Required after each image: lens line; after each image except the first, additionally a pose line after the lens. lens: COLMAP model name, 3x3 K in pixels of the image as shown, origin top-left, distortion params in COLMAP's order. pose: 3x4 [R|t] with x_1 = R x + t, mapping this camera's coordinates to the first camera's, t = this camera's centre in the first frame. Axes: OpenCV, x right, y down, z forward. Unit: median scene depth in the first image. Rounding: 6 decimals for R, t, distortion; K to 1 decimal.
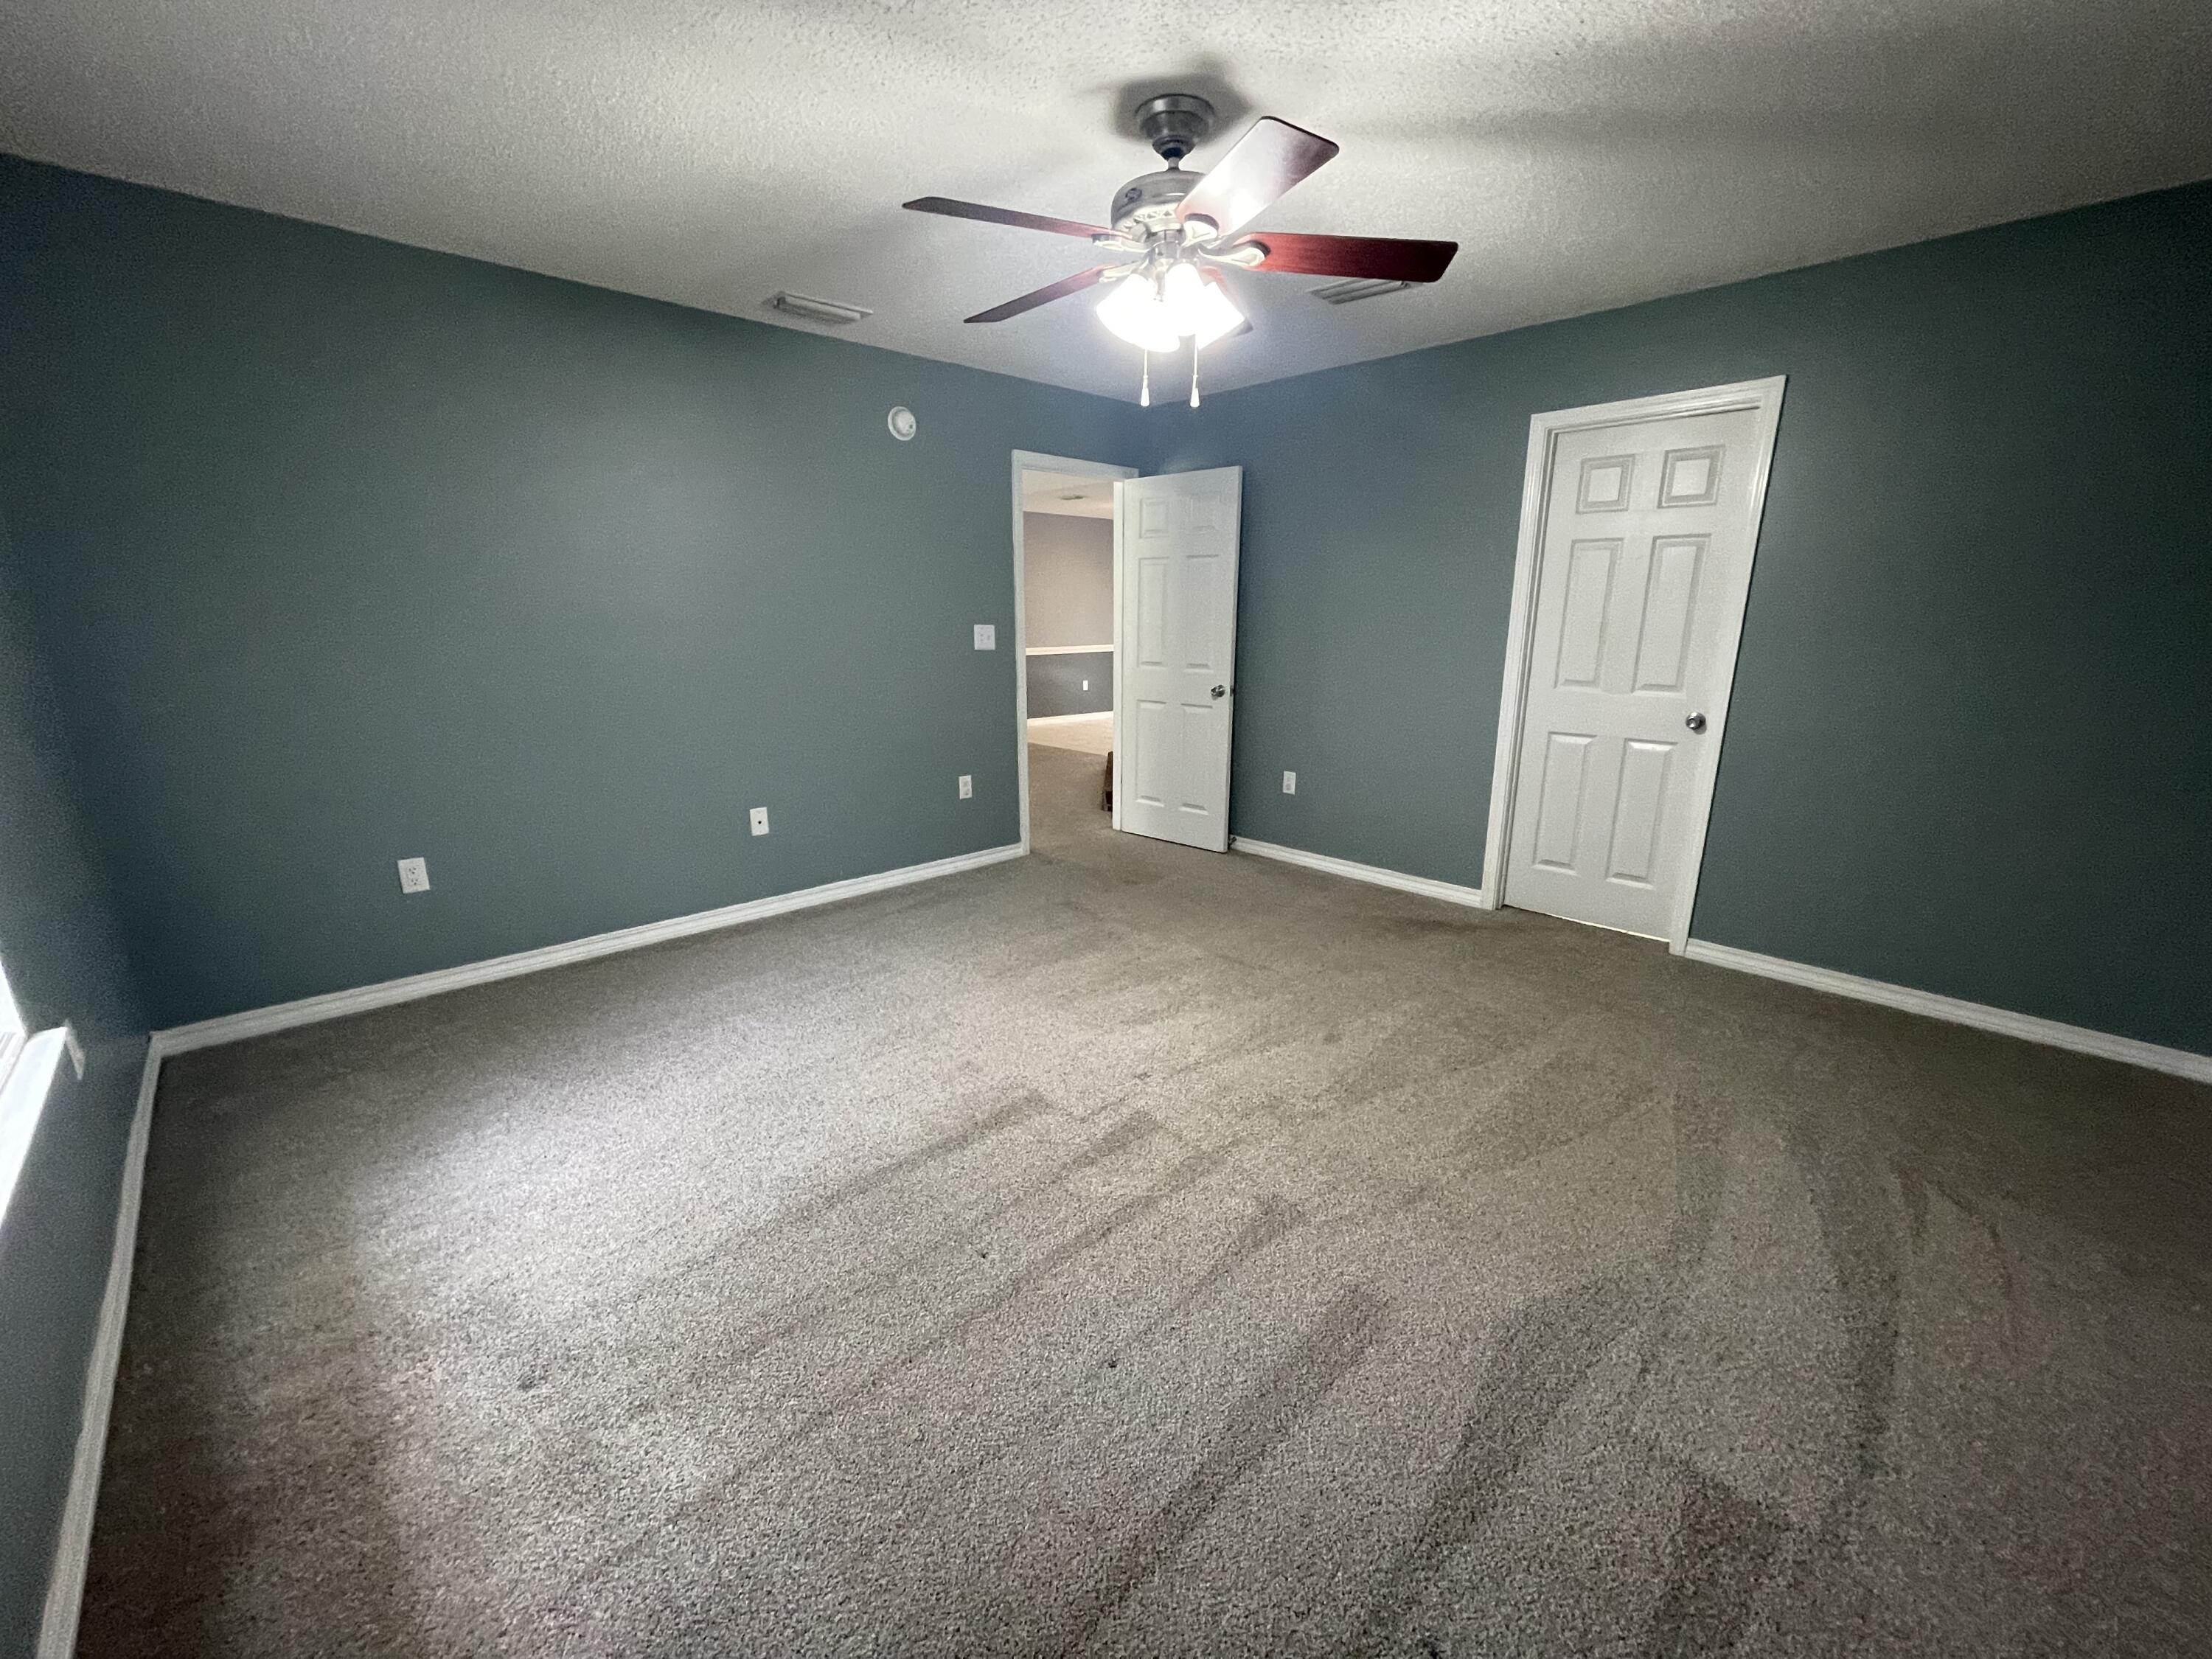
lens RADIAL K [[897.4, 0, 1111.4], [0, 897.4, 838.2], [0, 0, 1]] dist [-0.000320, -0.000083]
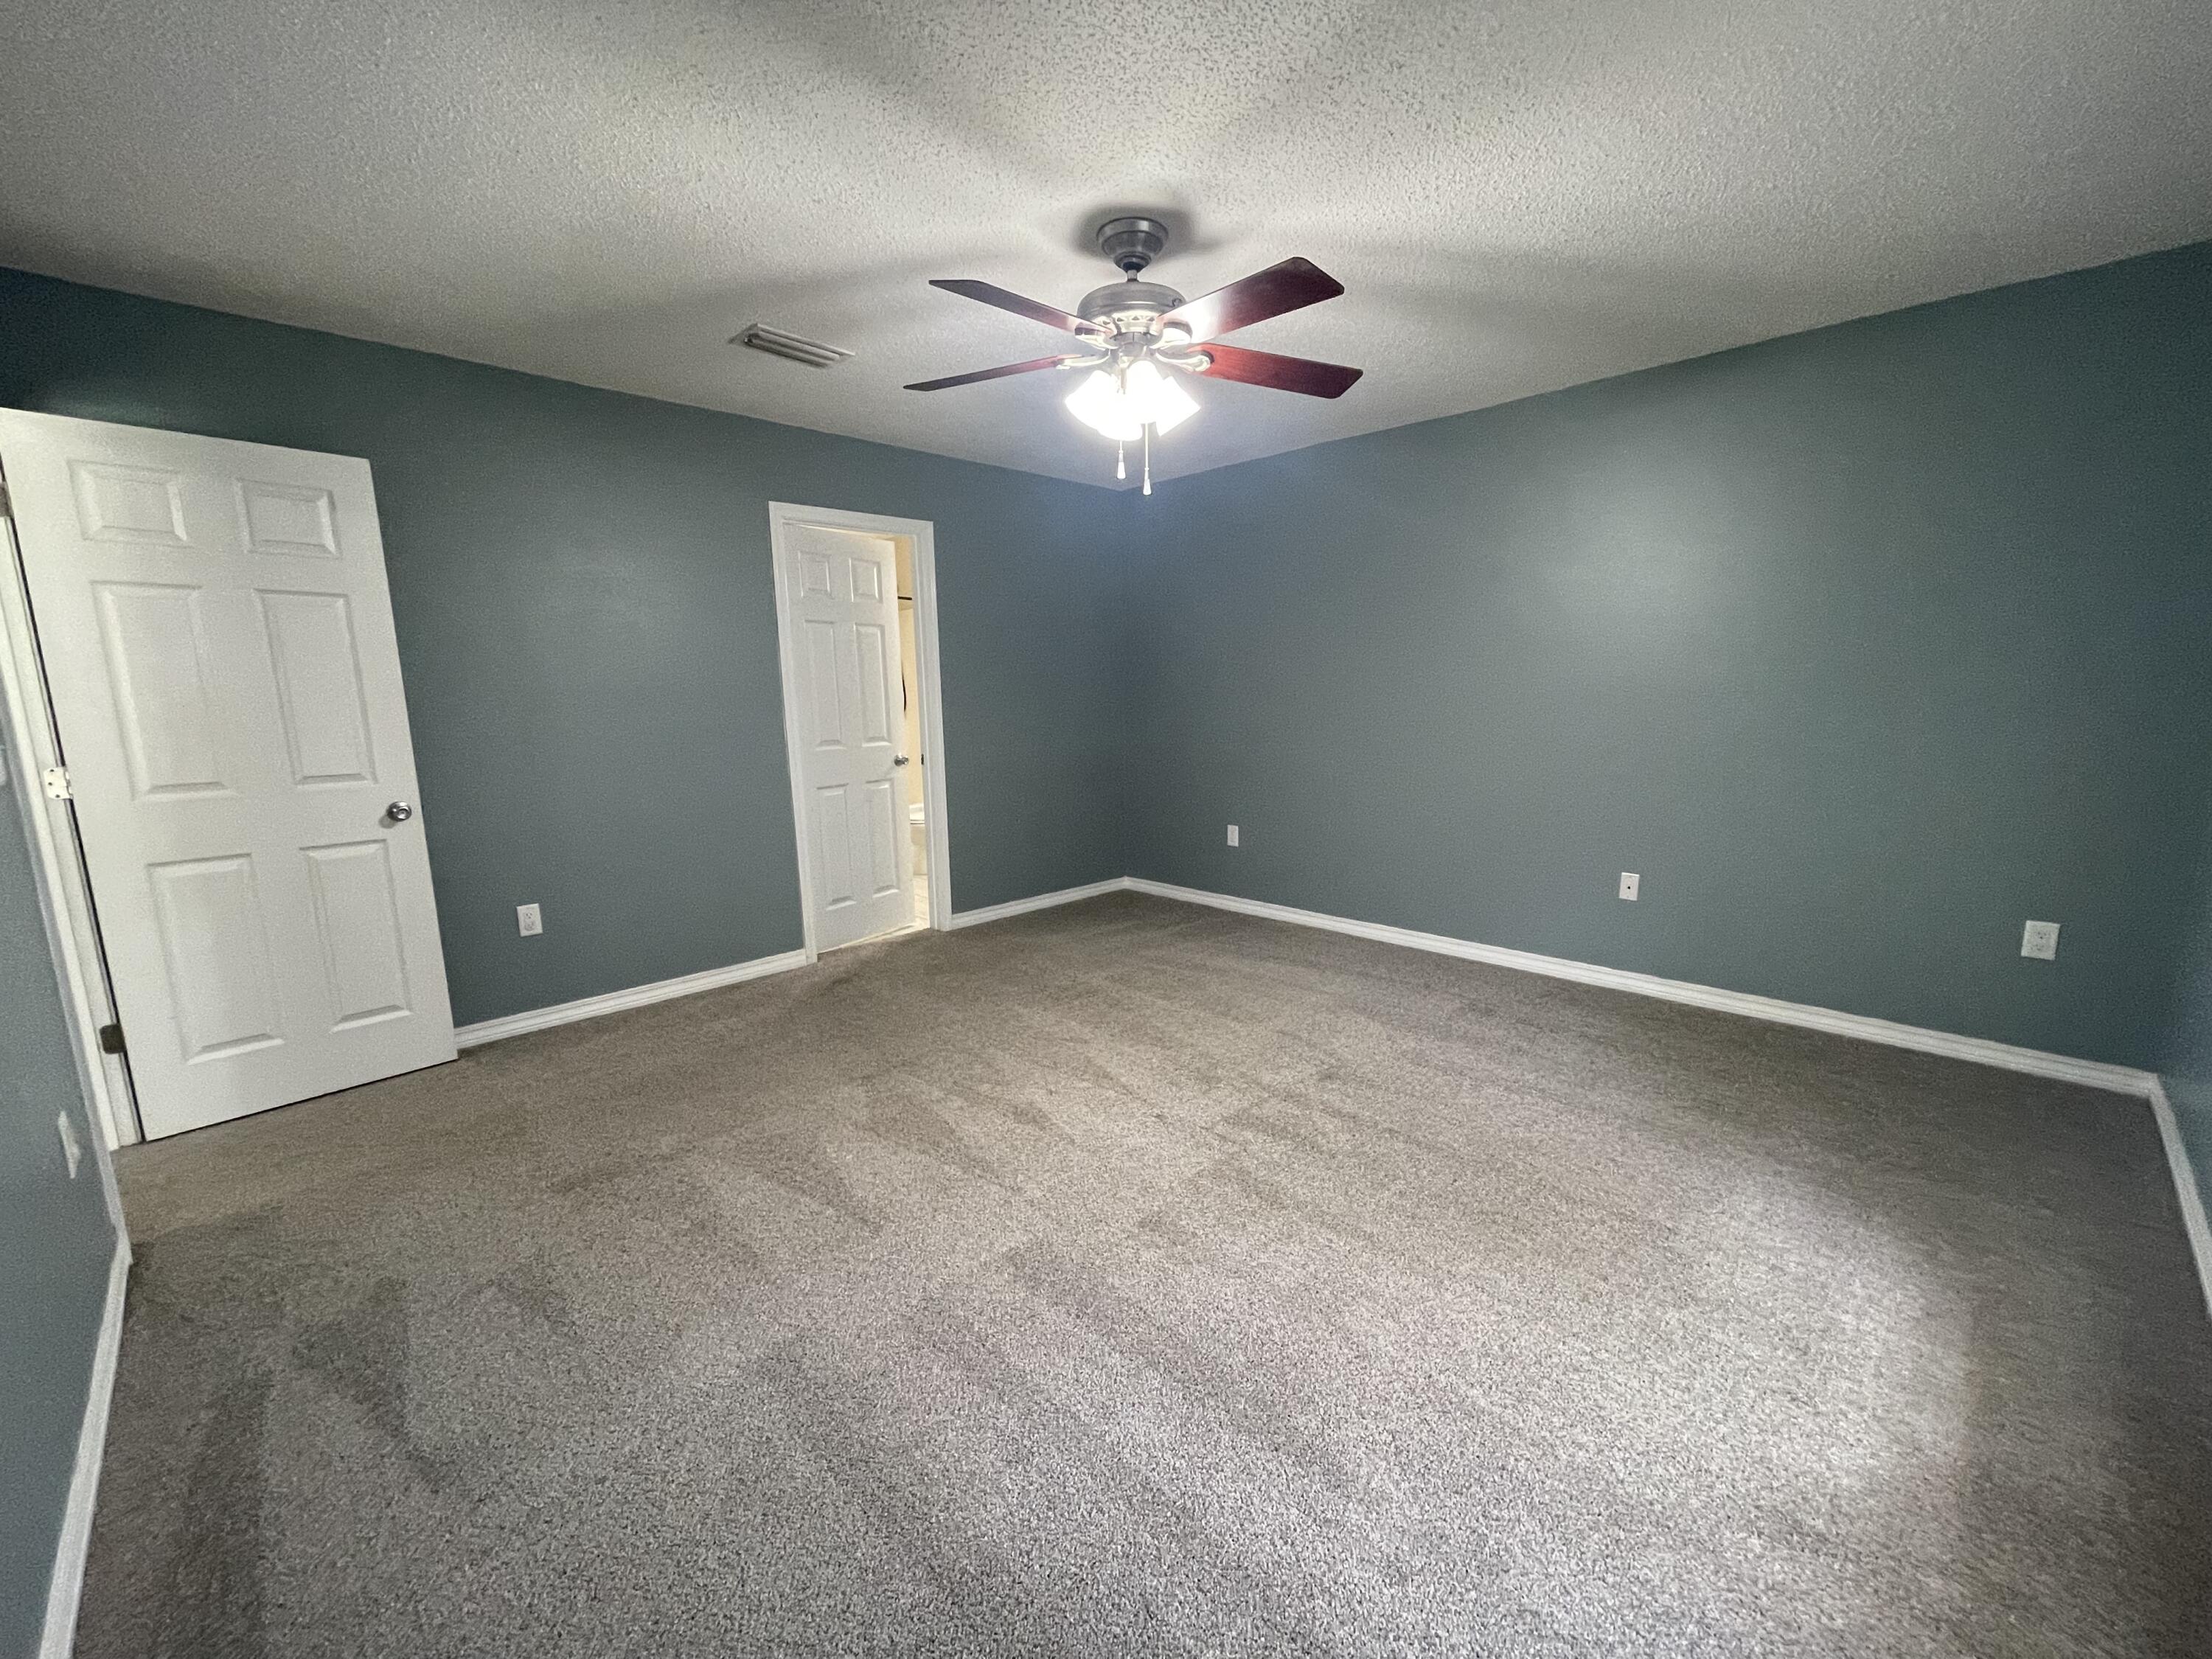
lens RADIAL K [[897.4, 0, 1111.4], [0, 897.4, 838.2], [0, 0, 1]] dist [-0.000320, -0.000083]
pose [[-0.021180, -0.169967, 0.985222, -0.737385], [0.260025, 0.950594, 0.169583, -0.181814], [-0.965370, 0.259774, 0.024061, 0.756907]]
